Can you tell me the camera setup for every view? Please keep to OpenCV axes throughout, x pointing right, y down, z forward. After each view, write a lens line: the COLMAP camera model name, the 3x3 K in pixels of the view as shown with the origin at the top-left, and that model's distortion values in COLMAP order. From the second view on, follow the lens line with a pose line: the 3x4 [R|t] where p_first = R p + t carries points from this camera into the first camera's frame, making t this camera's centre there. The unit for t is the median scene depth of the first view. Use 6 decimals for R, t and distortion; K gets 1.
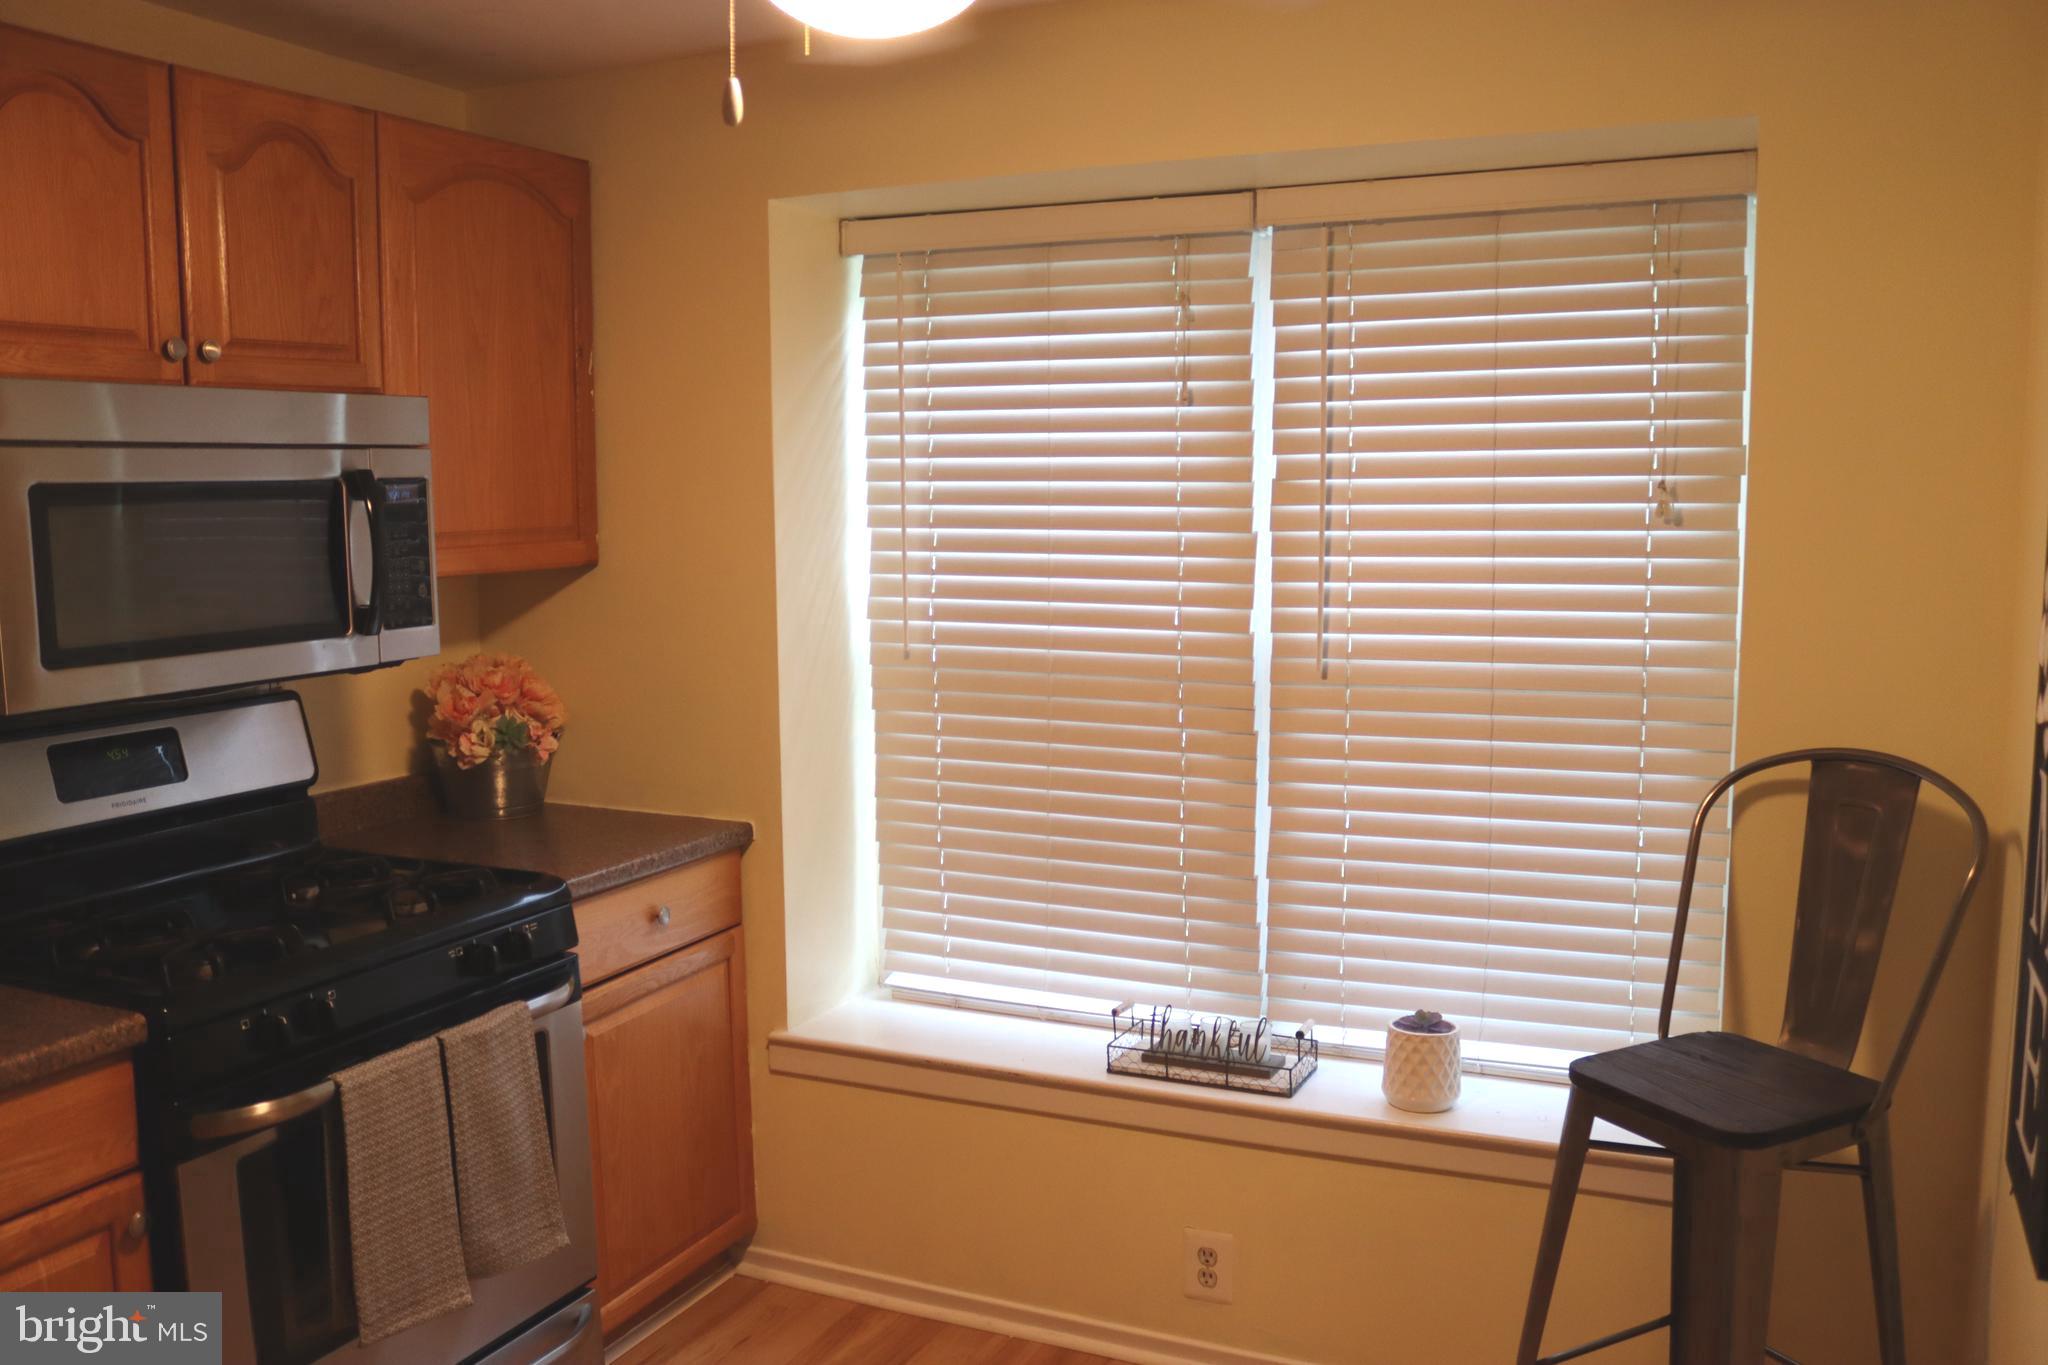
lens RADIAL K [[1736.0, 0, 1032.3], [0, 1736.0, 684.3], [0, 0, 1]] dist [-0.159476, 0.158342]
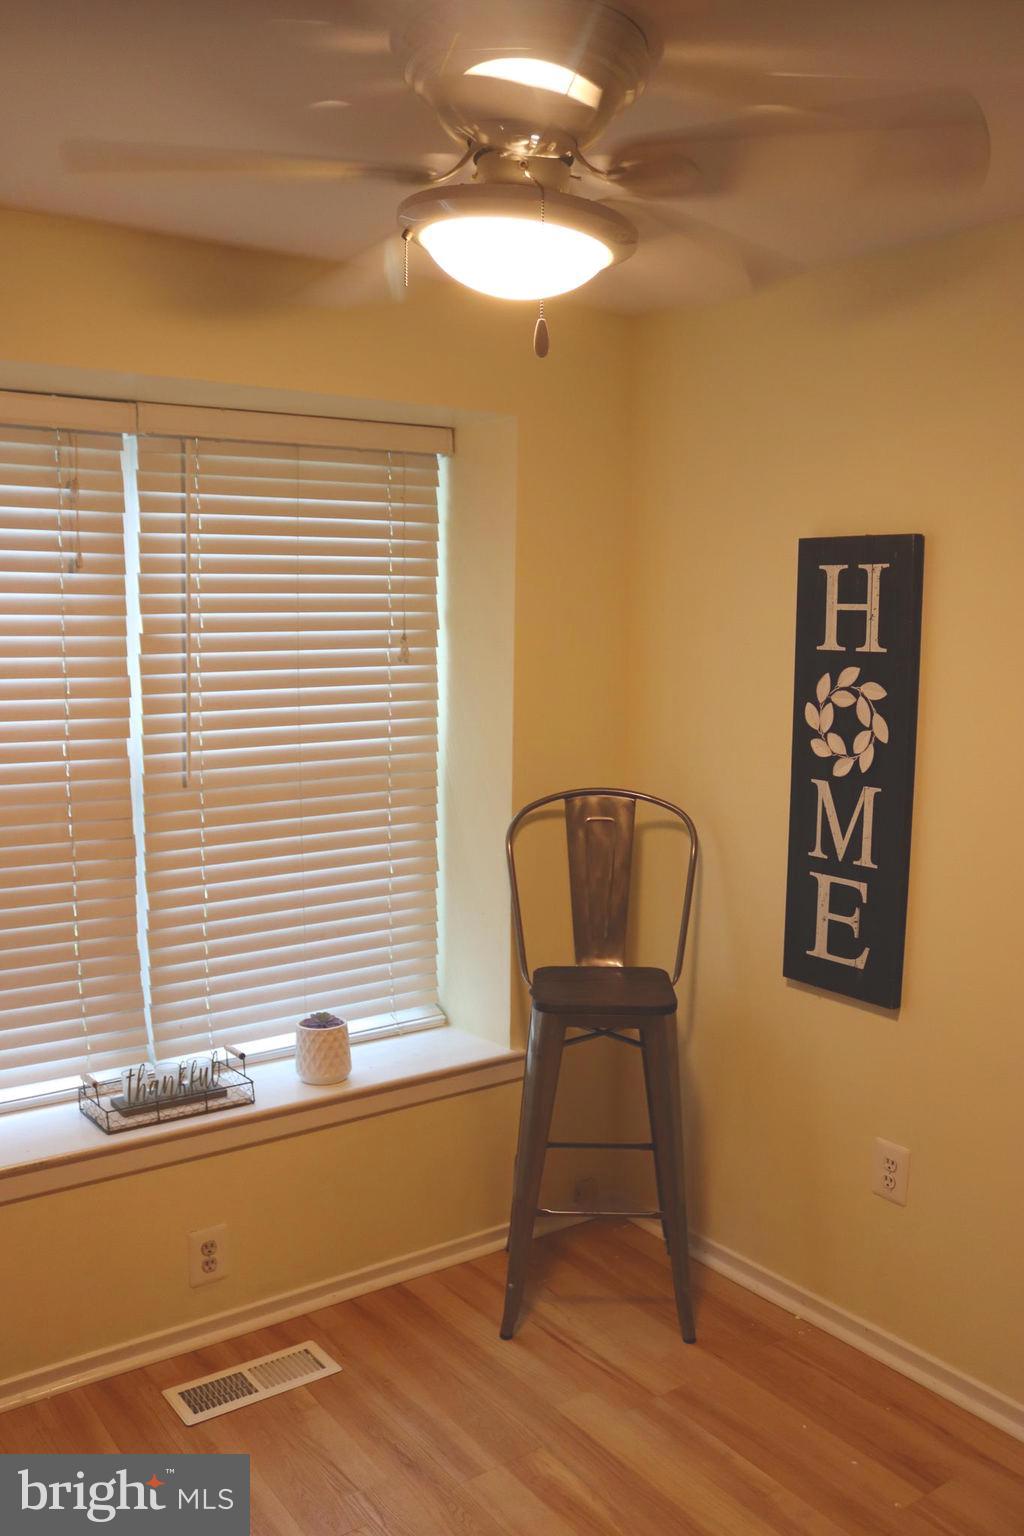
lens RADIAL K [[1286.3, 0, 512.0], [0, 1286.3, 768.0], [0, 0, 1]] dist [-0.161929, 0.162195]
pose [[0.487662, -0.086836, 0.868703, -0.535848], [0.091903, 0.994619, 0.047831, -0.040232], [-0.868182, 0.056511, 0.493018, 0.311843]]
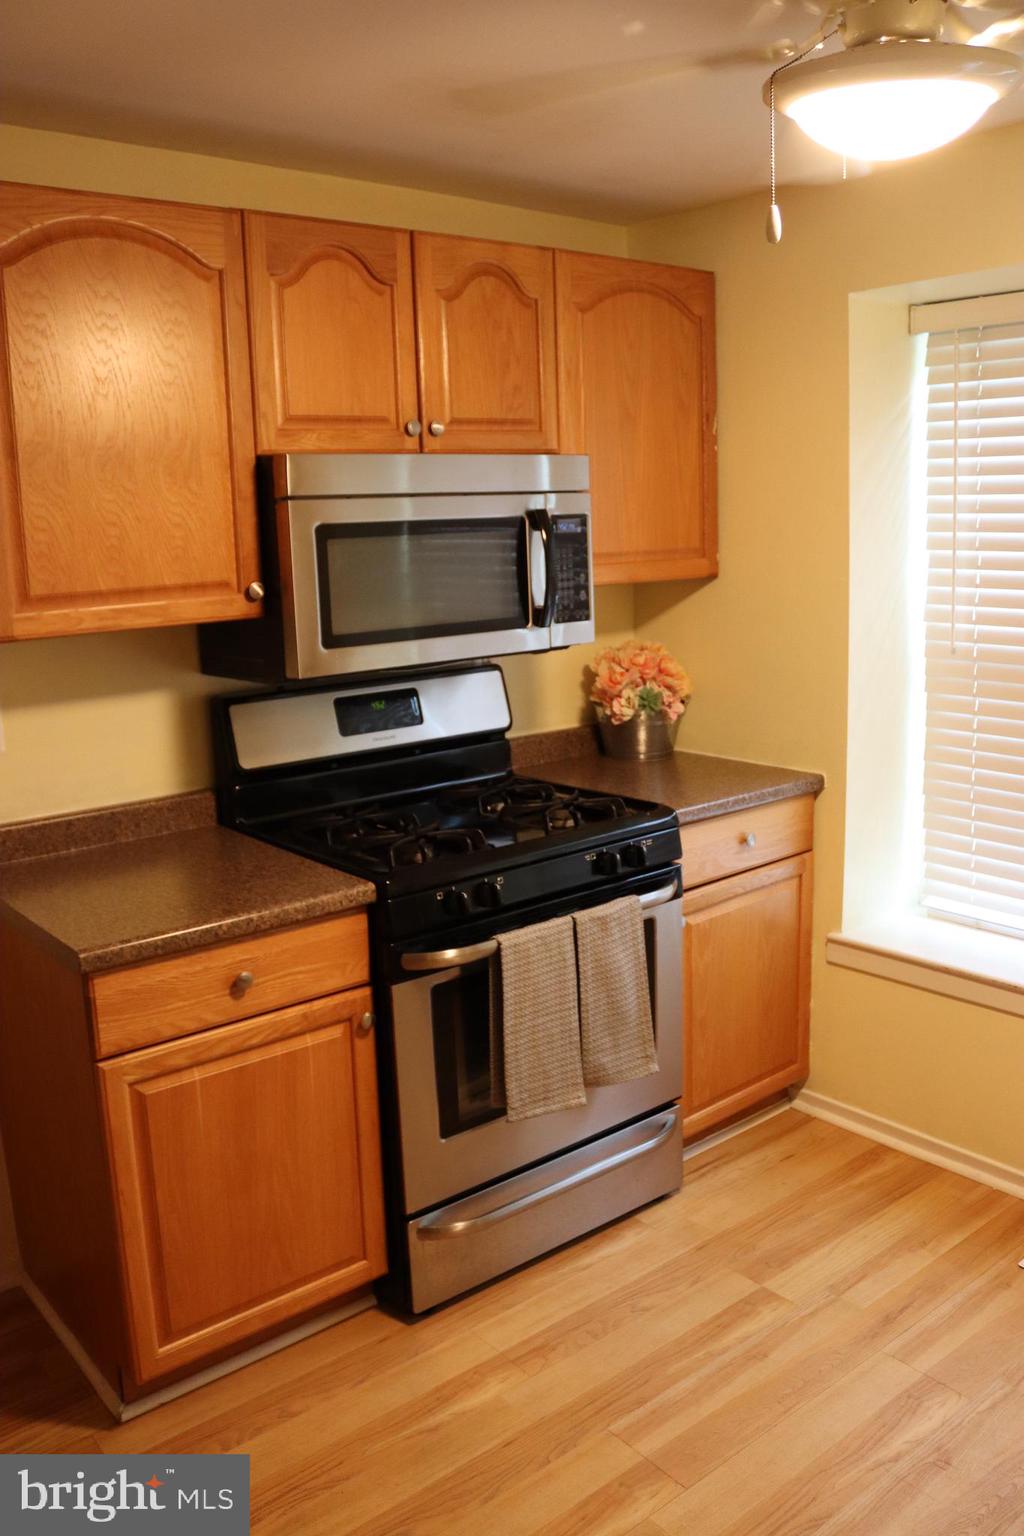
lens RADIAL K [[1286.3, 0, 512.0], [0, 1286.3, 768.0], [0, 0, 1]] dist [-0.161929, 0.162195]
pose [[0.903757, 0.063847, -0.423258, 0.045083], [-0.027368, 0.995409, 0.091715, -0.010407], [0.427171, -0.071305, 0.901355, 0.026602]]
